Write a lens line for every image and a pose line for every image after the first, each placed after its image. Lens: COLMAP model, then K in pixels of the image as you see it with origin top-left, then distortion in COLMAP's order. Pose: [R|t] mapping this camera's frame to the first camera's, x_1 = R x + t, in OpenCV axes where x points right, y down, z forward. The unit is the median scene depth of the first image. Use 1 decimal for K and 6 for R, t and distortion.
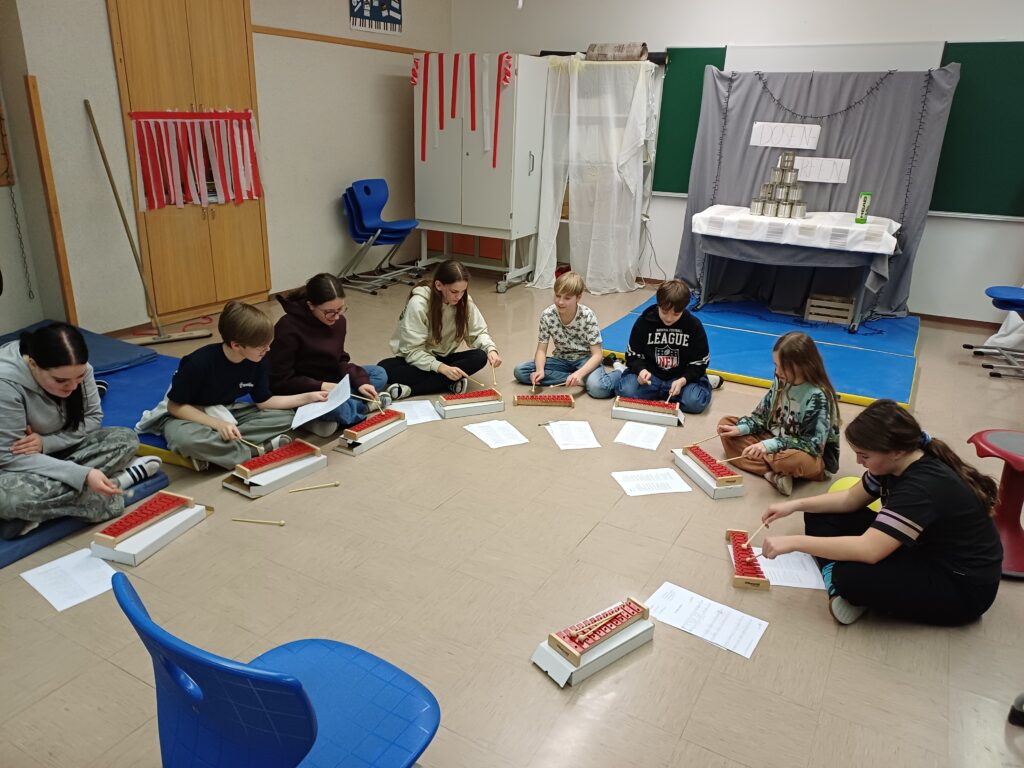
lens RADIAL K [[744.9, 0, 512.3], [0, 744.9, 385.2], [0, 0, 1]] dist [0.055170, -0.043995]
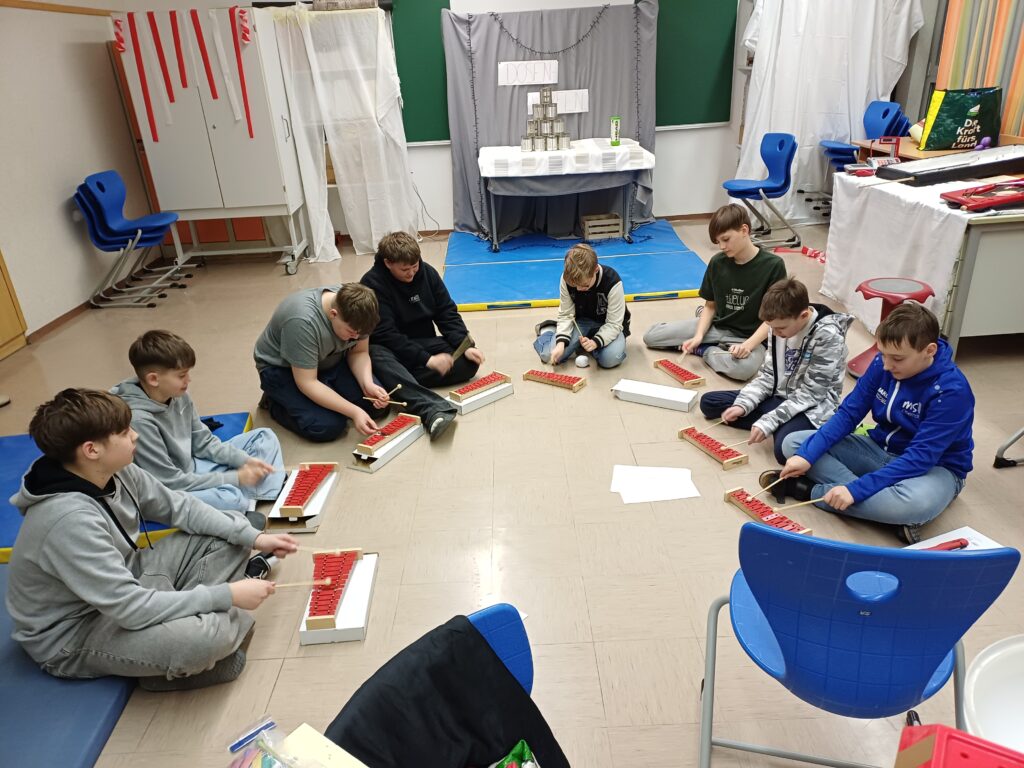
lens RADIAL K [[744.9, 0, 510.2], [0, 744.9, 399.0], [0, 0, 1]] dist [0.055170, -0.043995]
pose [[0.860048, -0.282590, 0.424806, -0.239453], [0.247527, 0.959158, 0.136916, -0.038643], [-0.446147, -0.012604, 0.894871, 0.048449]]
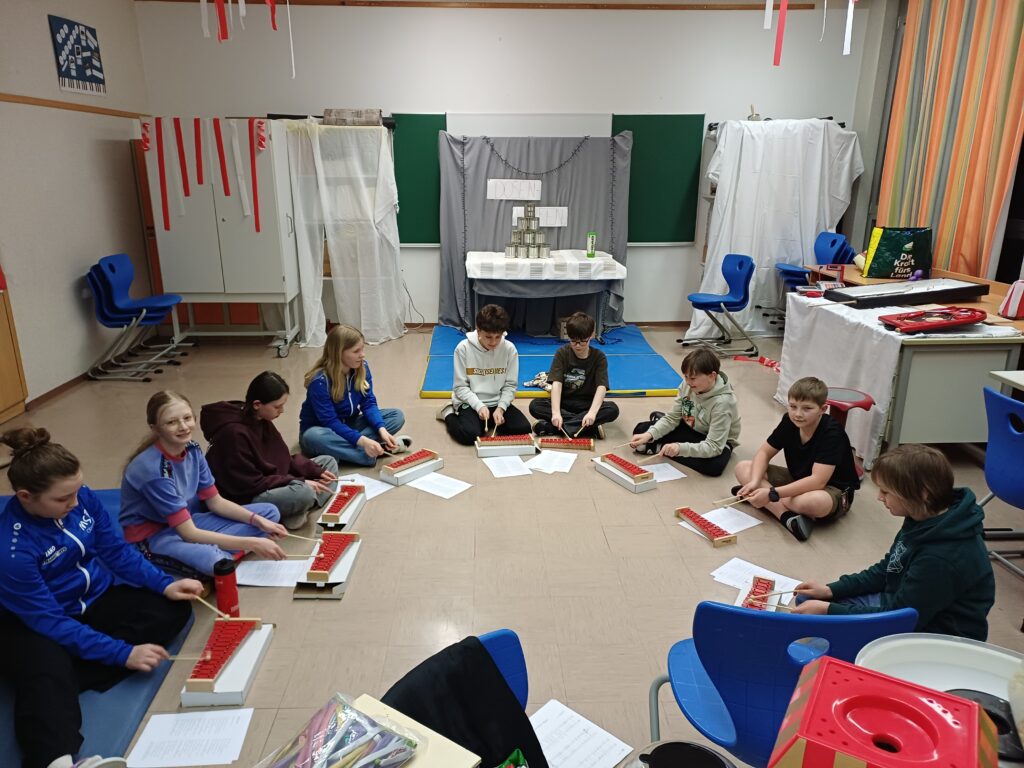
lens RADIAL K [[744.9, 0, 505.8], [0, 744.9, 391.2], [0, 0, 1]] dist [0.055170, -0.043995]
pose [[0.852638, -0.179296, 0.490777, -0.276343], [0.199028, 0.979918, 0.012218, -0.037308], [-0.483111, 0.087261, 0.871200, 0.010877]]
